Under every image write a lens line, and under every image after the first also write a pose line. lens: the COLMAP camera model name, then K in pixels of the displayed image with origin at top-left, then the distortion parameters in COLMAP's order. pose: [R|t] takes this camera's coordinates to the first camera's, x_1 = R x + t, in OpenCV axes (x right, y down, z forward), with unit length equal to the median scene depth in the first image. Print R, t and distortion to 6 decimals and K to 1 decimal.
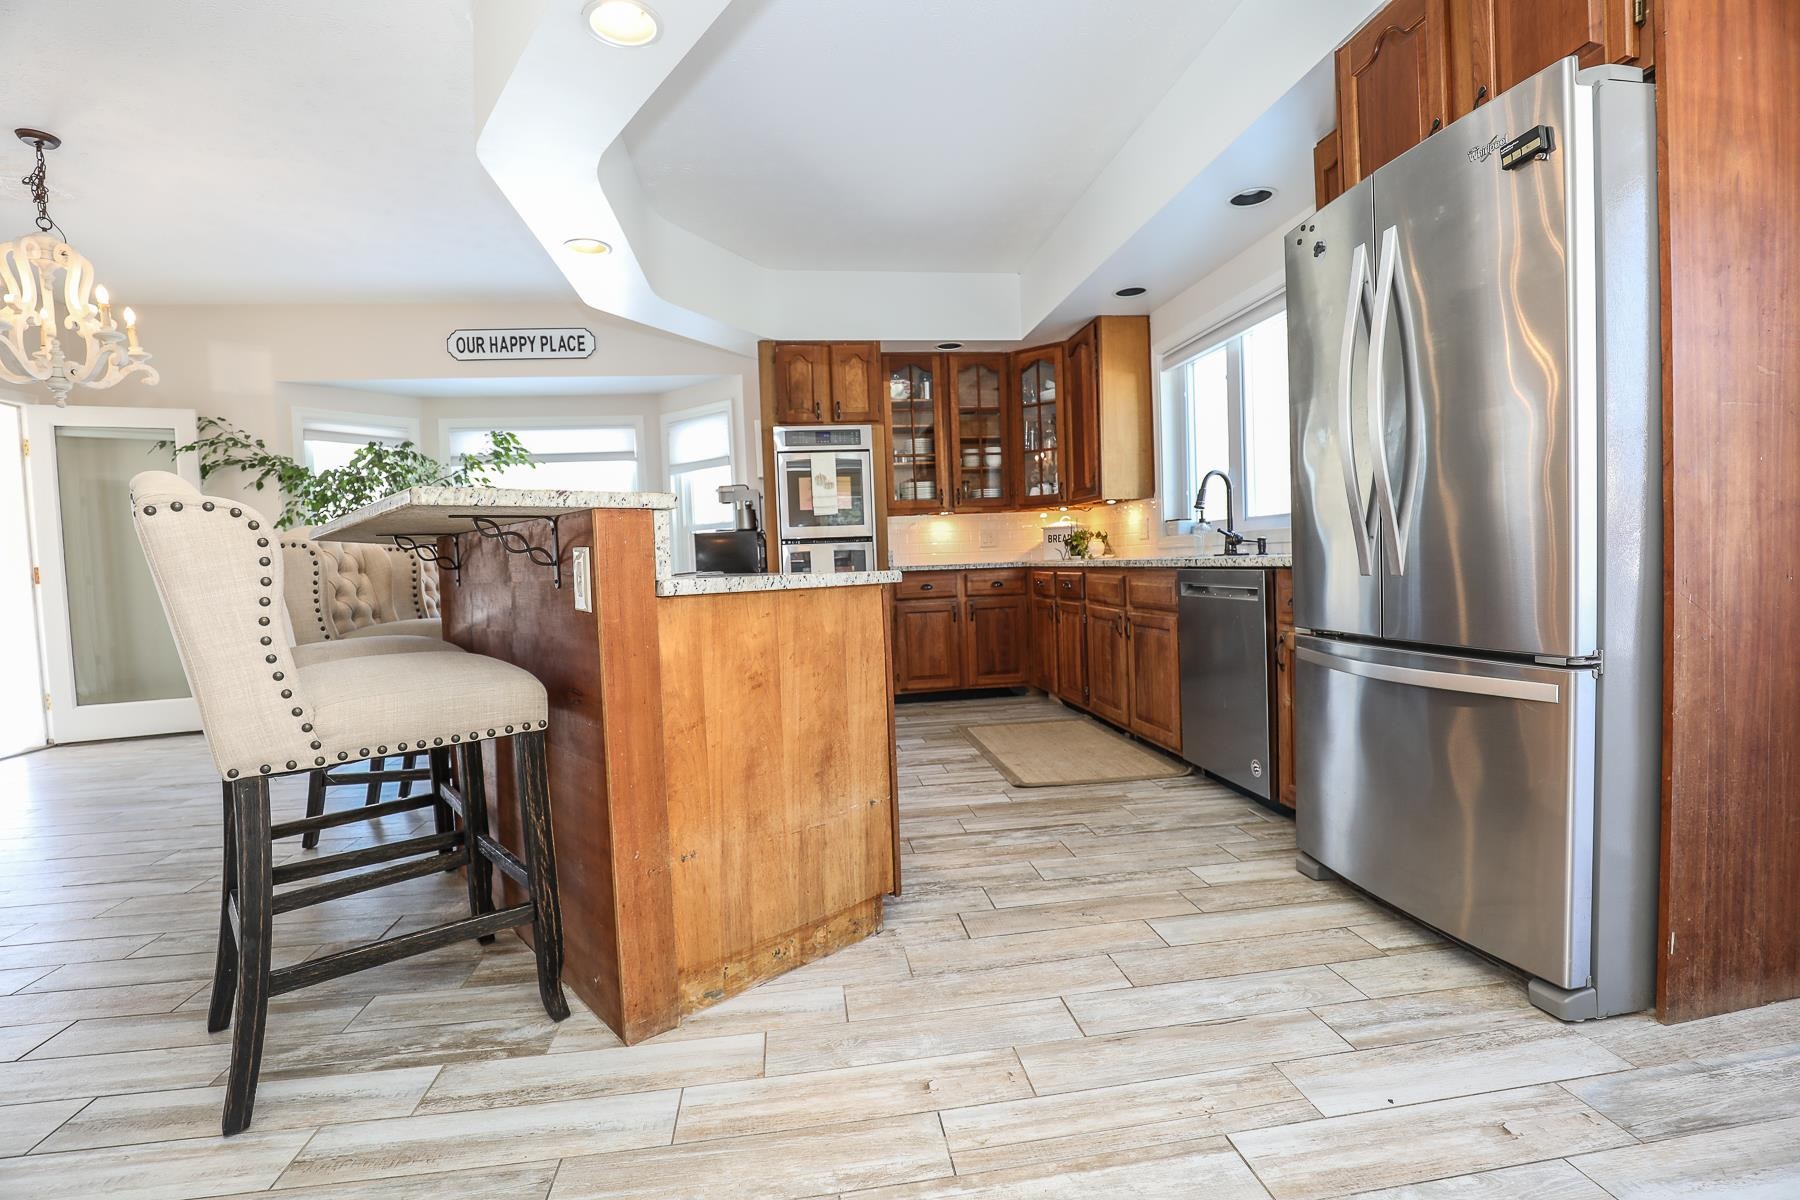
lens RADIAL K [[824.9, 0, 897.5], [0, 824.9, 596.7], [0, 0, 1]] dist [-0.001903, 0.000014]
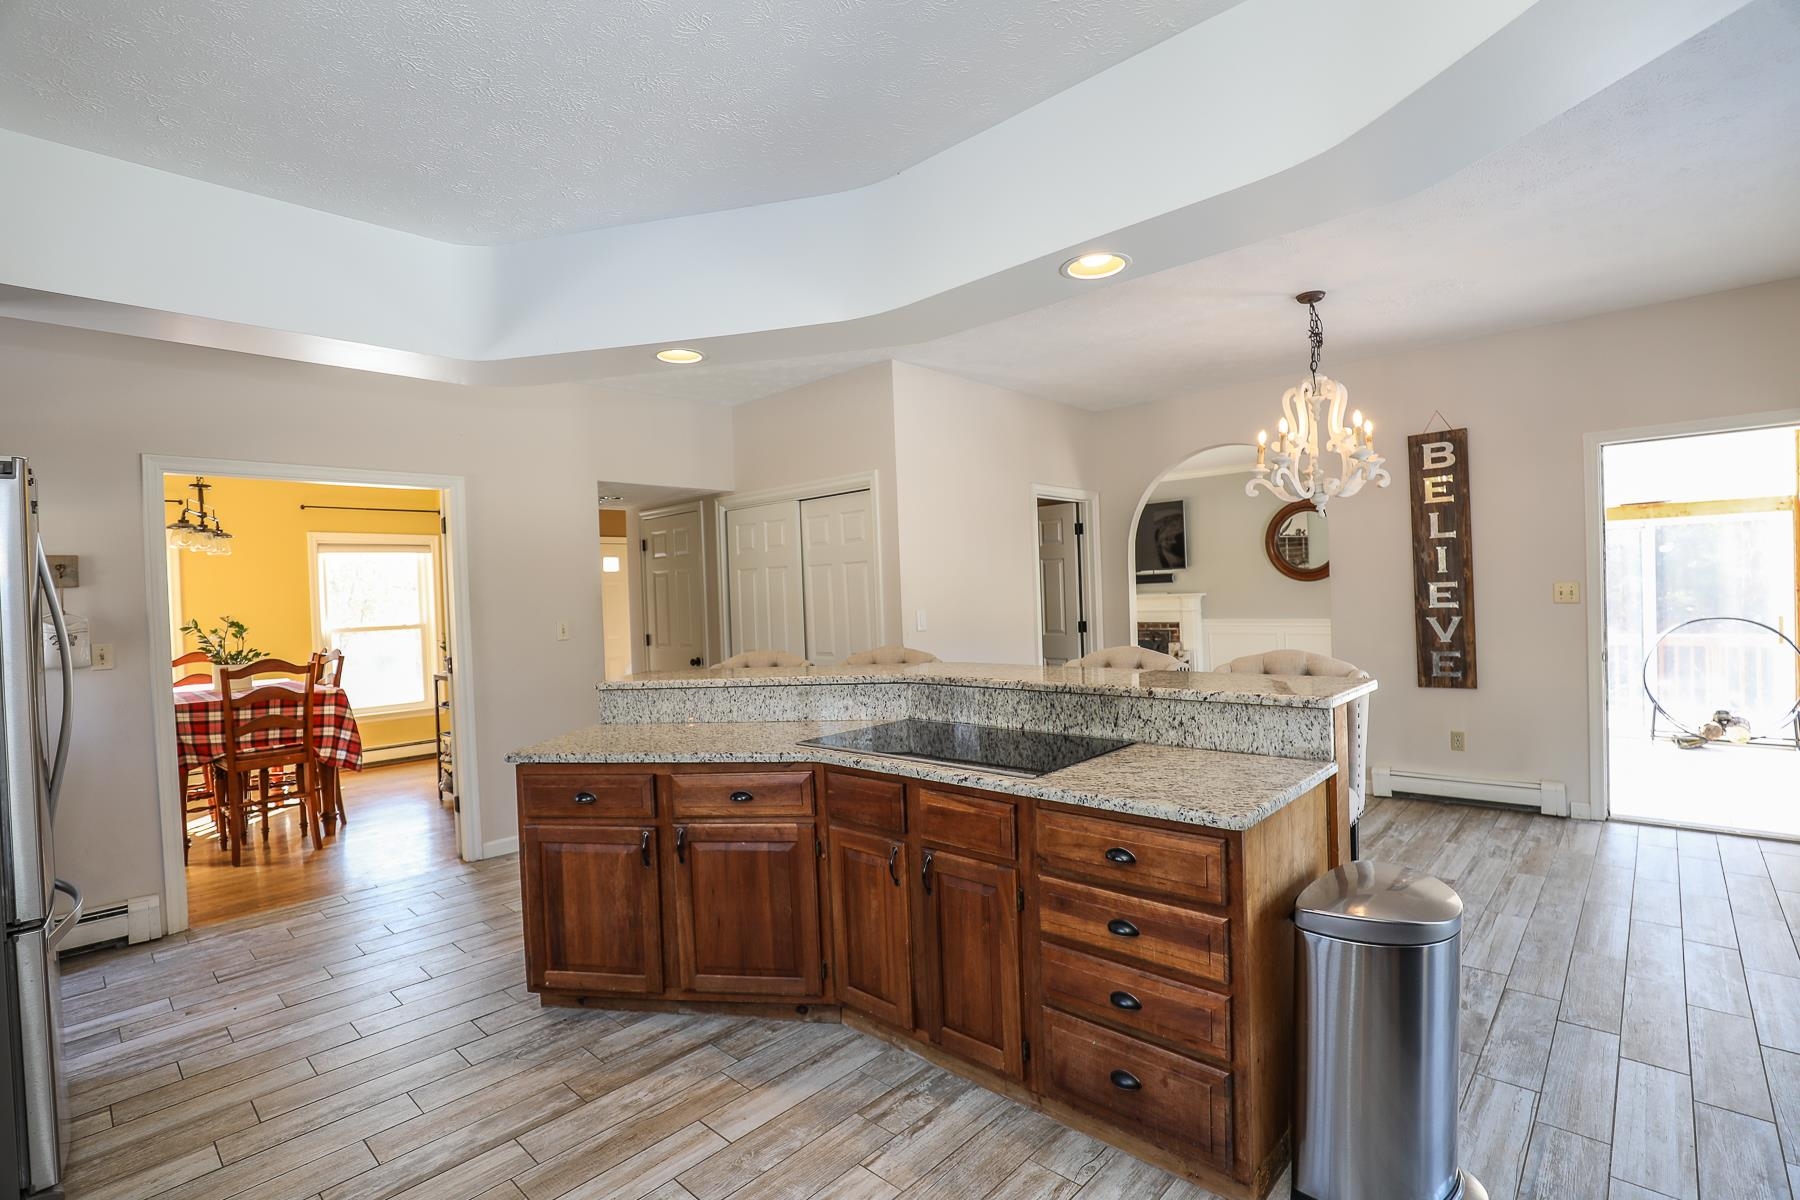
lens RADIAL K [[824.9, 0, 897.6], [0, 824.9, 610.9], [0, 0, 1]] dist [-0.001903, 0.000014]
pose [[-0.773446, 0.074282, -0.629495, 0.269191], [0.036403, 0.996676, 0.072882, -0.270298], [0.632816, 0.033454, -0.773579, 1.896289]]
